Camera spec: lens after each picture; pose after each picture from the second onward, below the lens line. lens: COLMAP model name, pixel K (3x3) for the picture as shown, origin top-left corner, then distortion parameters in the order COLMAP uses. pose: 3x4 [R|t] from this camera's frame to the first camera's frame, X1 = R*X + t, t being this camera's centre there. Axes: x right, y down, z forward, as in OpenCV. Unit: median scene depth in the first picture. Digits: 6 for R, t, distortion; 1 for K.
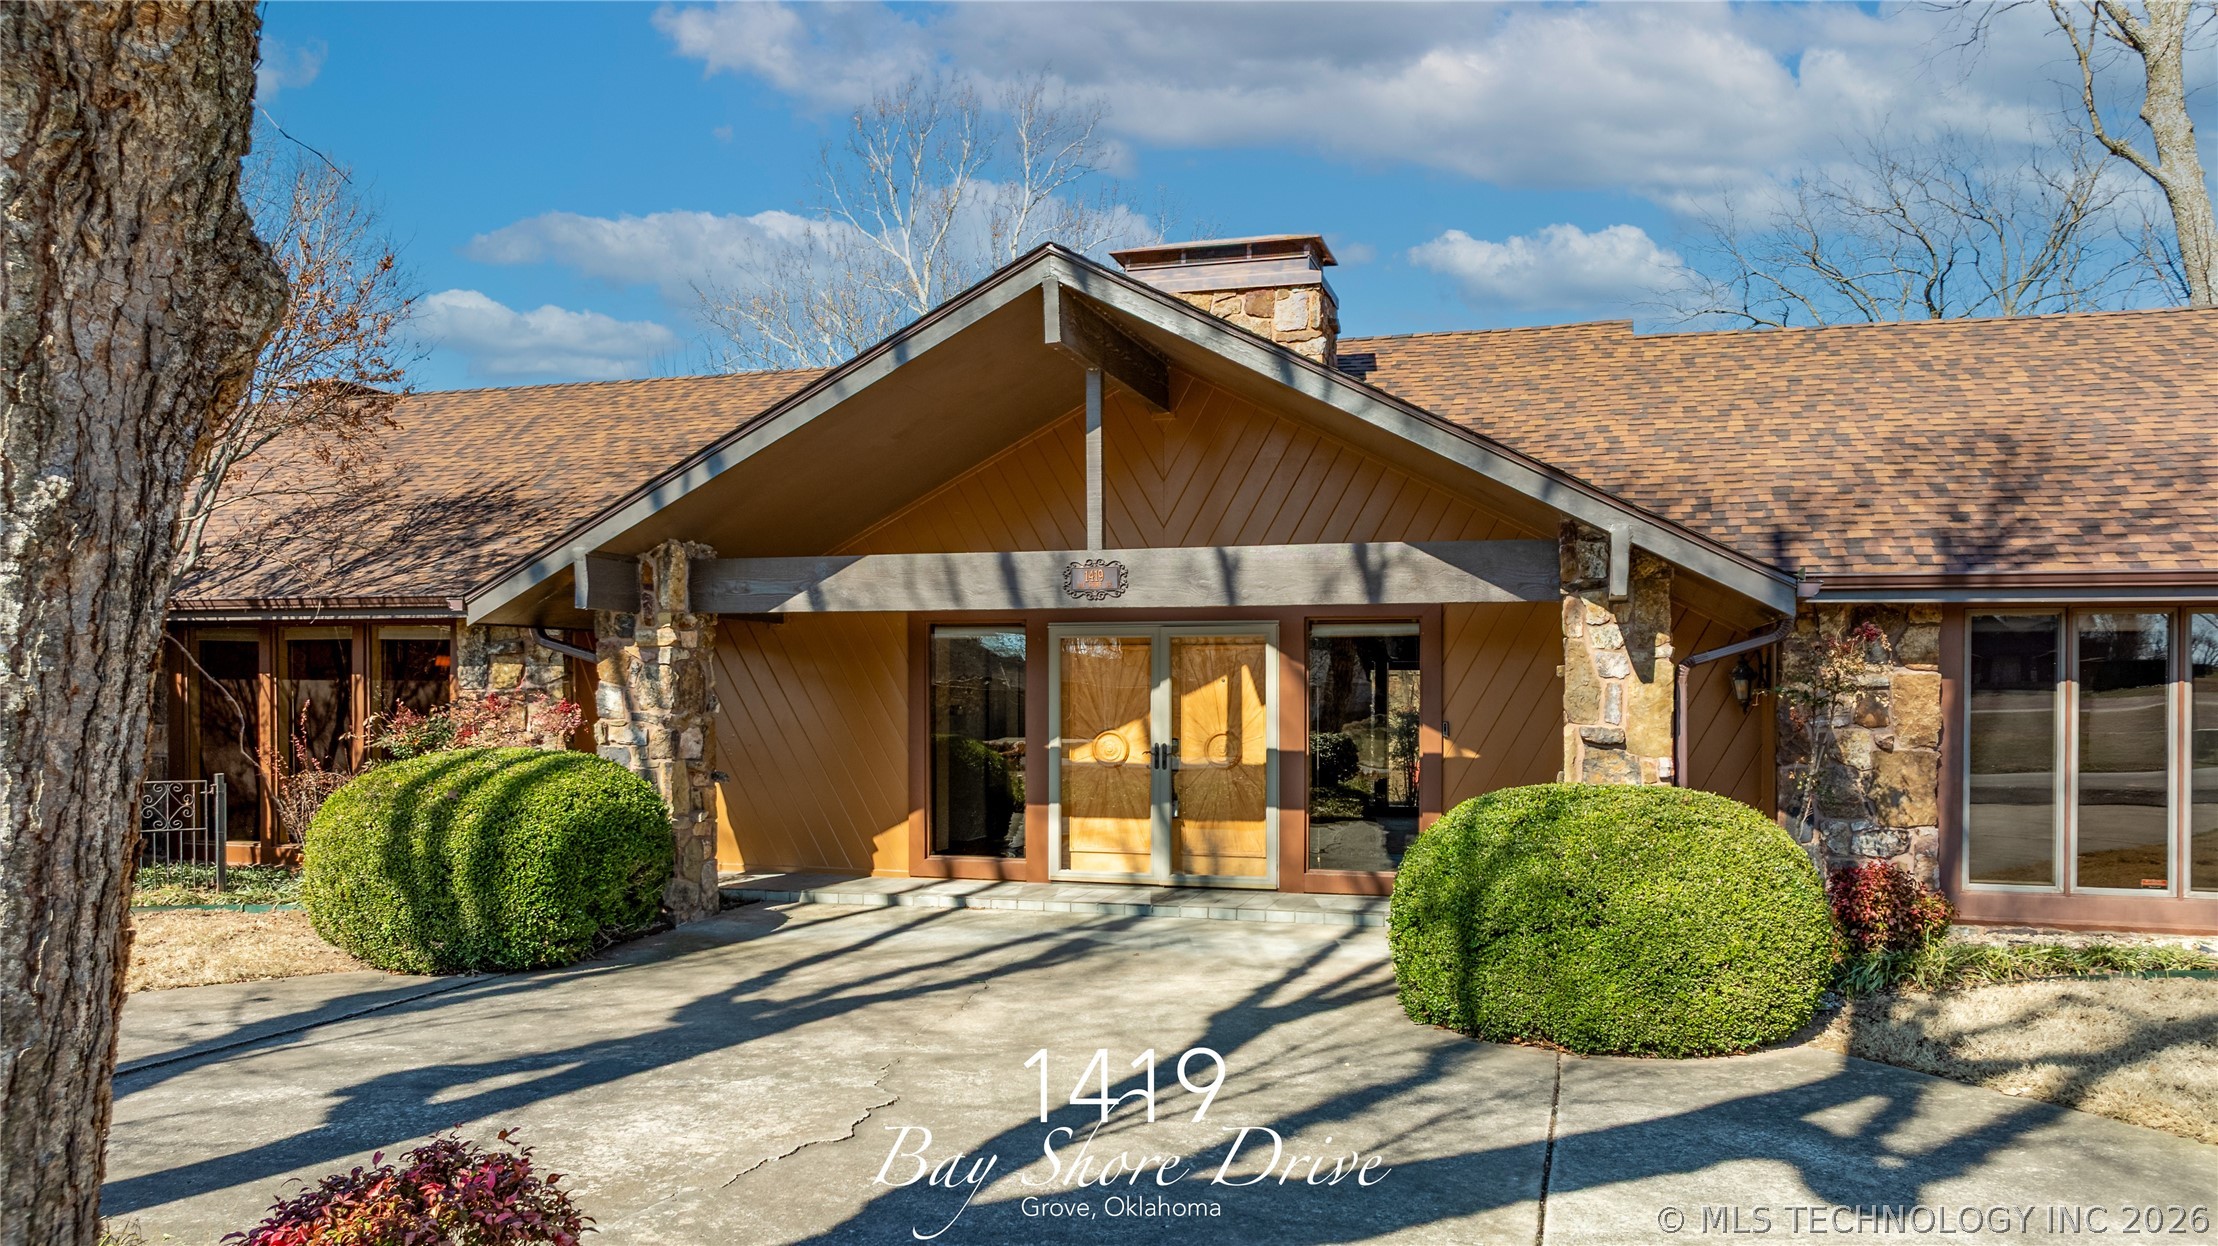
lens RADIAL K [[1646.4, 0, 1137.5], [0, 1646.4, 744.1], [0, 0, 1]] dist [-0.012124, -0.006246]
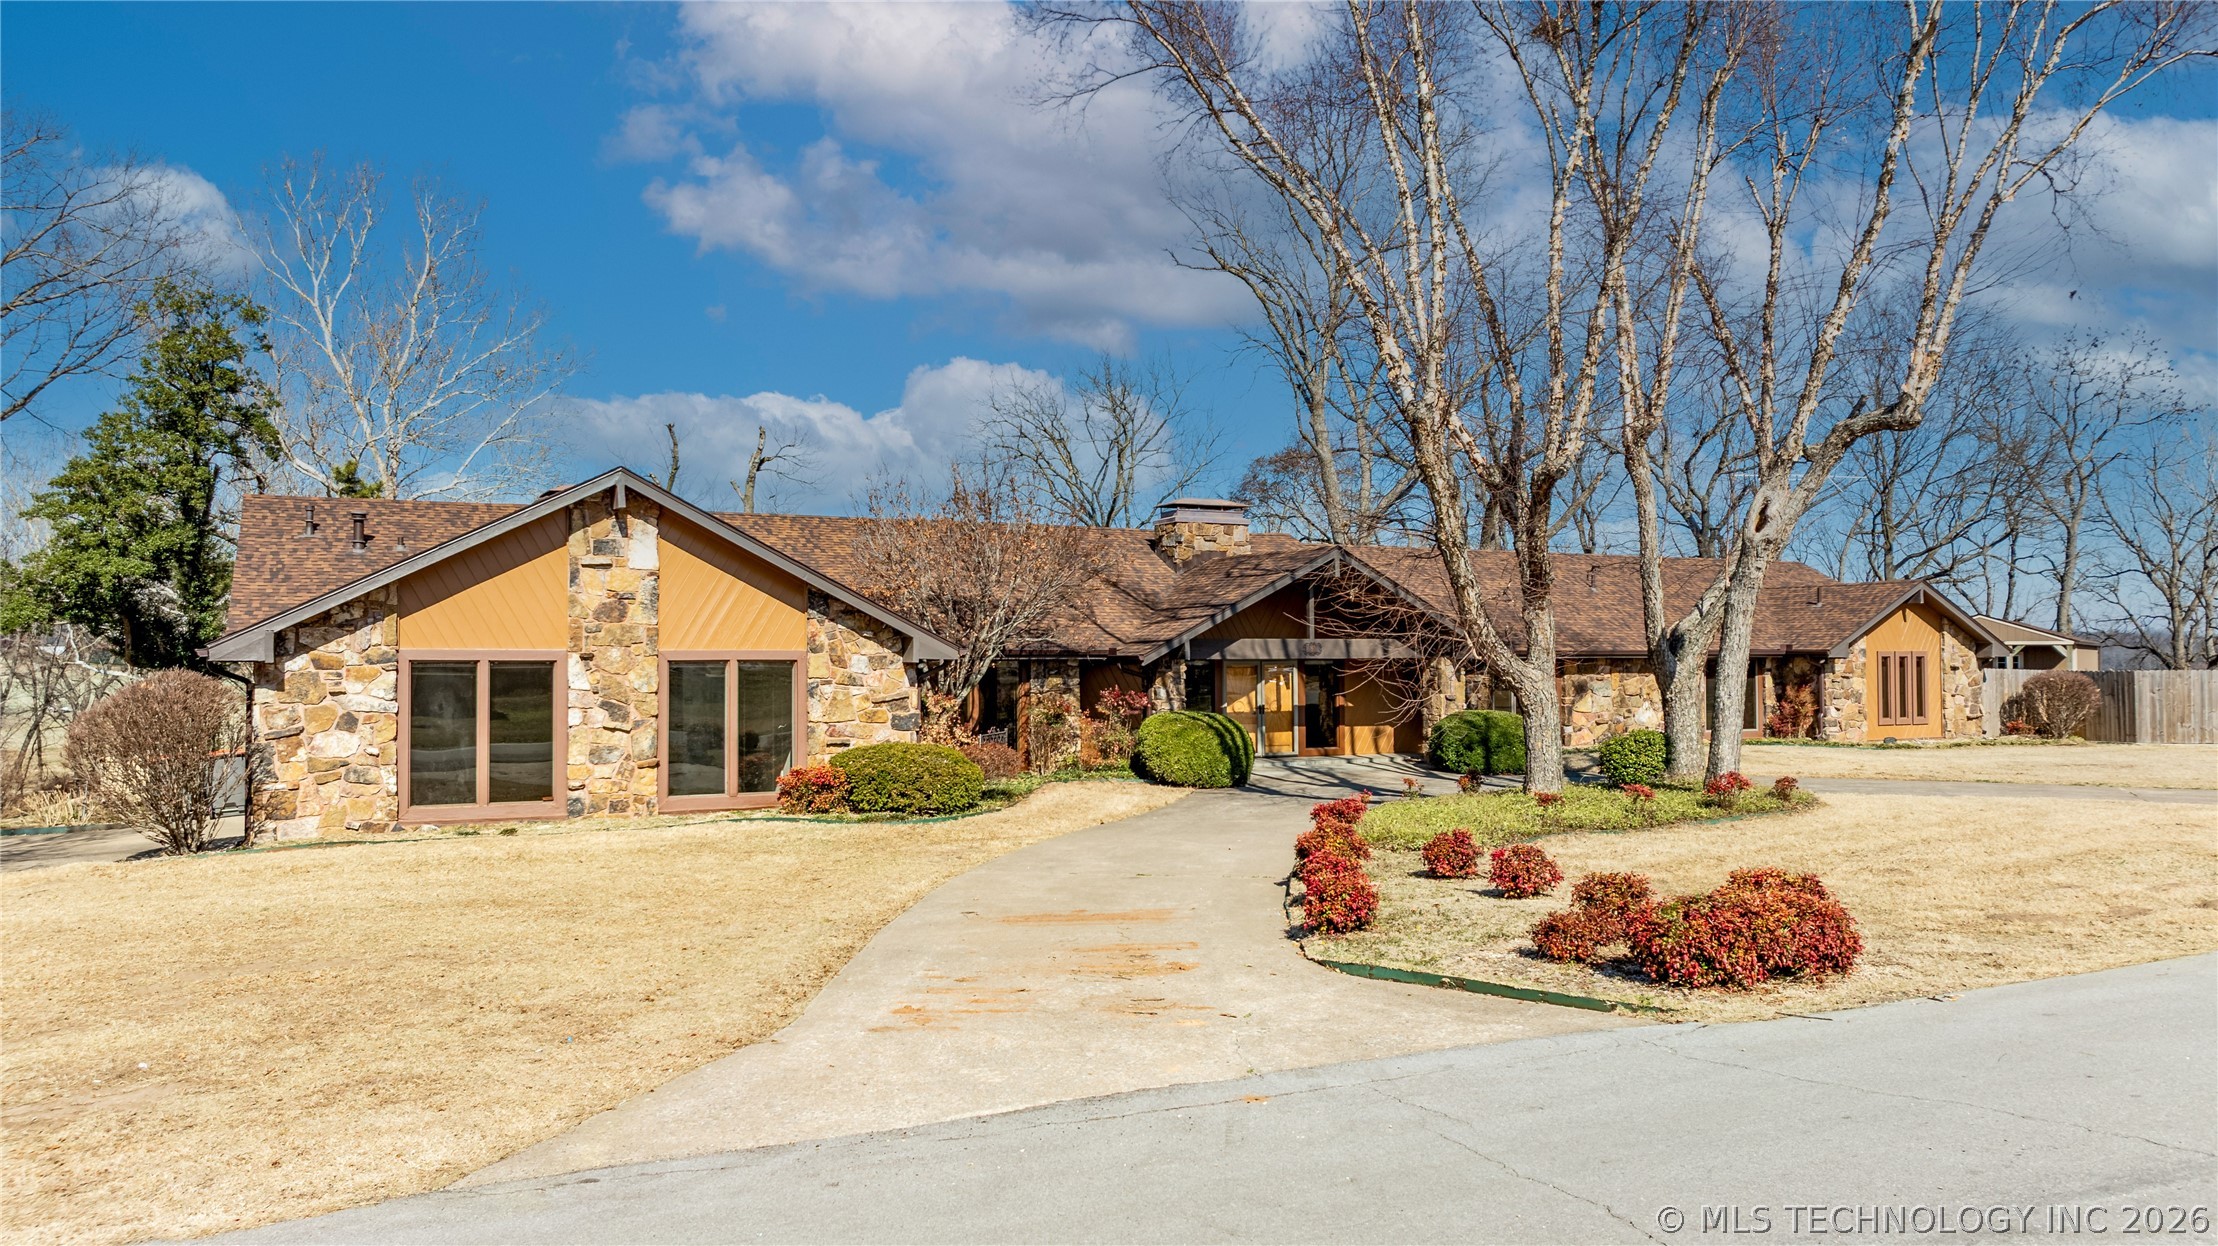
lens RADIAL K [[1646.4, 0, 1120.2], [0, 1646.4, 638.8], [0, 0, 1]] dist [-0.012124, -0.006246]
pose [[0.714308, 0.001875, 0.699829, -2.336550], [0.027703, 0.999137, -0.030952, -0.034930], [-0.699283, 0.041497, 0.713640, -0.882091]]
